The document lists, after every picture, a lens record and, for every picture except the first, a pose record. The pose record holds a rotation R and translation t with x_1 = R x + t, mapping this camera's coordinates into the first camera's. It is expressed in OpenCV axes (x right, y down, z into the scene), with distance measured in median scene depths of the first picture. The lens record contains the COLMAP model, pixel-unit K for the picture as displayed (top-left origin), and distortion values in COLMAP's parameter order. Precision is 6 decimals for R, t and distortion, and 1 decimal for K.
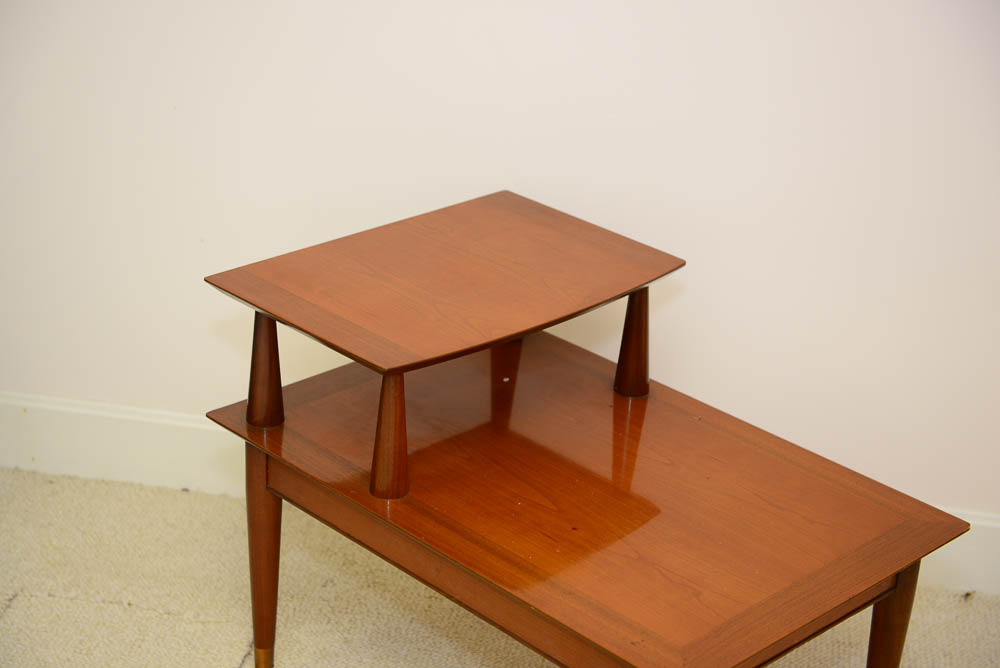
lens RADIAL K [[1954.8, 0, 500.0], [0, 1954.8, 334.0], [0, 0, 1]] dist [0.084555, -0.087082]
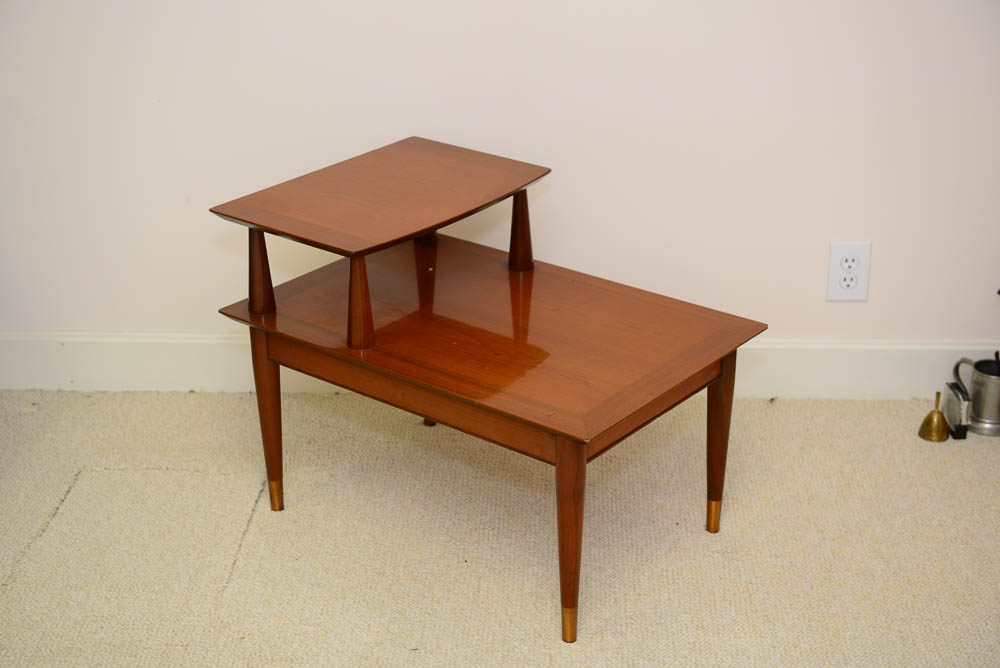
lens RADIAL K [[1654.8, 0, 500.0], [0, 1654.8, 334.0], [0, 0, 1]] dist [0.171650, -0.086405]
pose [[0.991166, -0.104949, 0.081088, -0.047116], [0.105353, 0.994435, -0.000708, 0.073735], [-0.080562, 0.009245, 0.996707, -0.169730]]
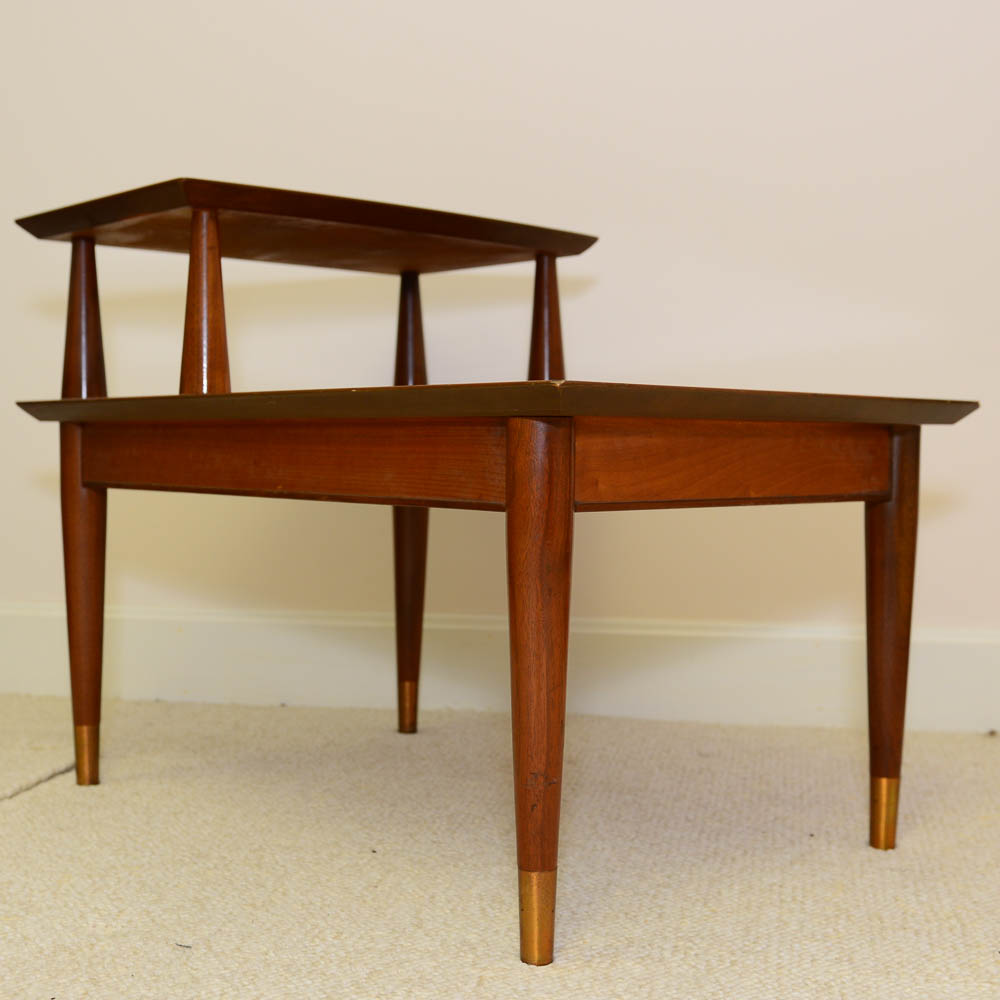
lens RADIAL K [[1465.0, 0, 468.0], [0, 1465.0, 544.4], [0, 0, 1]] dist [-0.022153, -0.066064]
pose [[0.997261, -0.044700, -0.058926, 0.066237], [0.020994, 0.935017, -0.353982, 0.294870], [0.070920, 0.351775, 0.933394, 0.432816]]
